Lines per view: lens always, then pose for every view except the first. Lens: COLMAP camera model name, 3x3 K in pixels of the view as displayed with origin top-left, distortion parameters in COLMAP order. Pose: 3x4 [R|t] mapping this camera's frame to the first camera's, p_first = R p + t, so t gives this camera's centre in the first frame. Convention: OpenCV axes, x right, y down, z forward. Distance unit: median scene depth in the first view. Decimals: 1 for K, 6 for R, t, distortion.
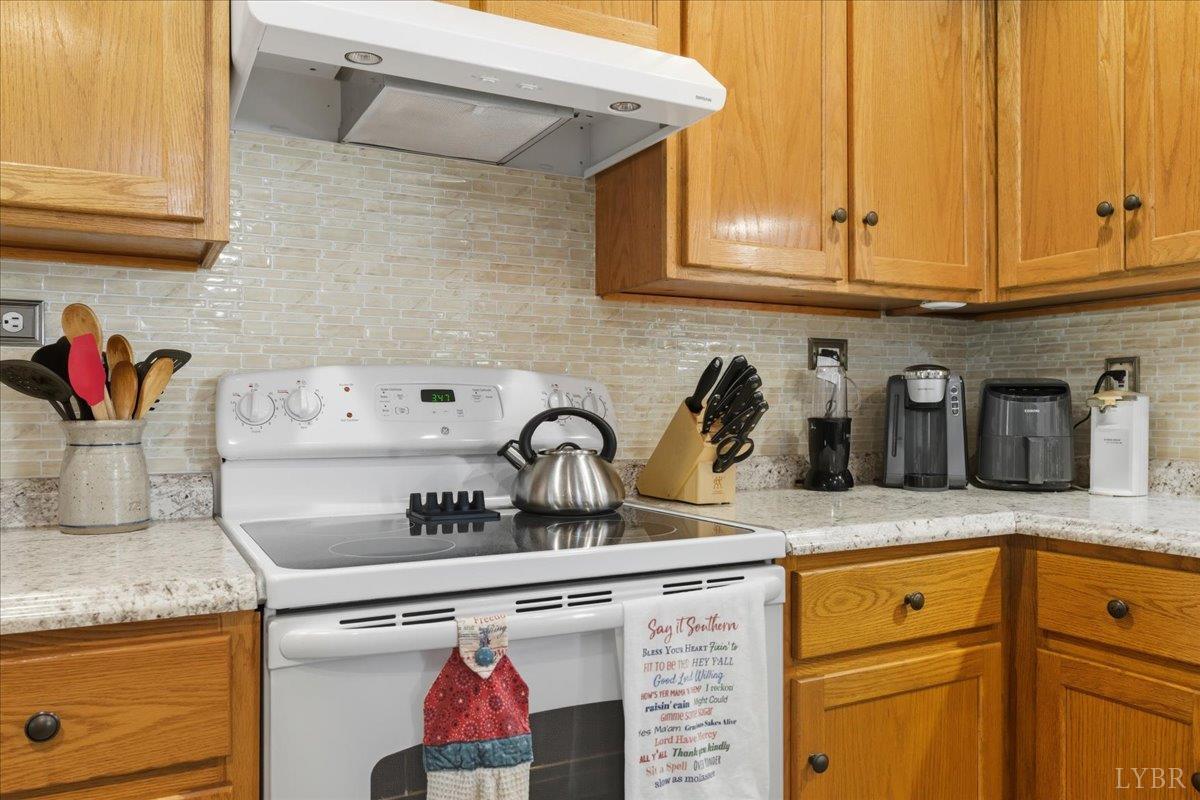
lens RADIAL K [[896.2, 0, 601.9], [0, 896.2, 411.3], [0, 0, 1]] dist [-0.001047, 0.000742]
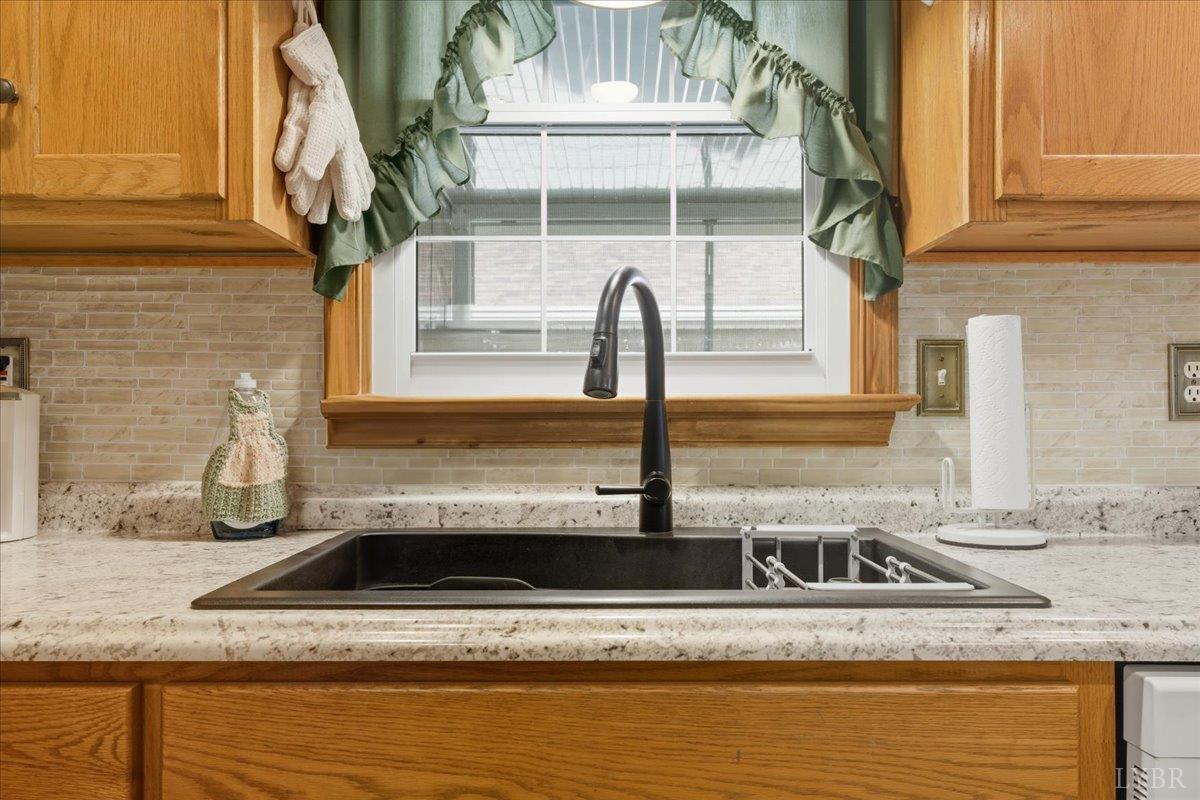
lens RADIAL K [[896.2, 0, 600.1], [0, 896.2, 409.1], [0, 0, 1]] dist [-0.001047, 0.000742]
pose [[0.482213, 0.005085, 0.876039, 0.207367], [-0.002130, 0.999987, -0.004632, -0.002688], [-0.876051, 0.000368, 0.482218, 0.276504]]
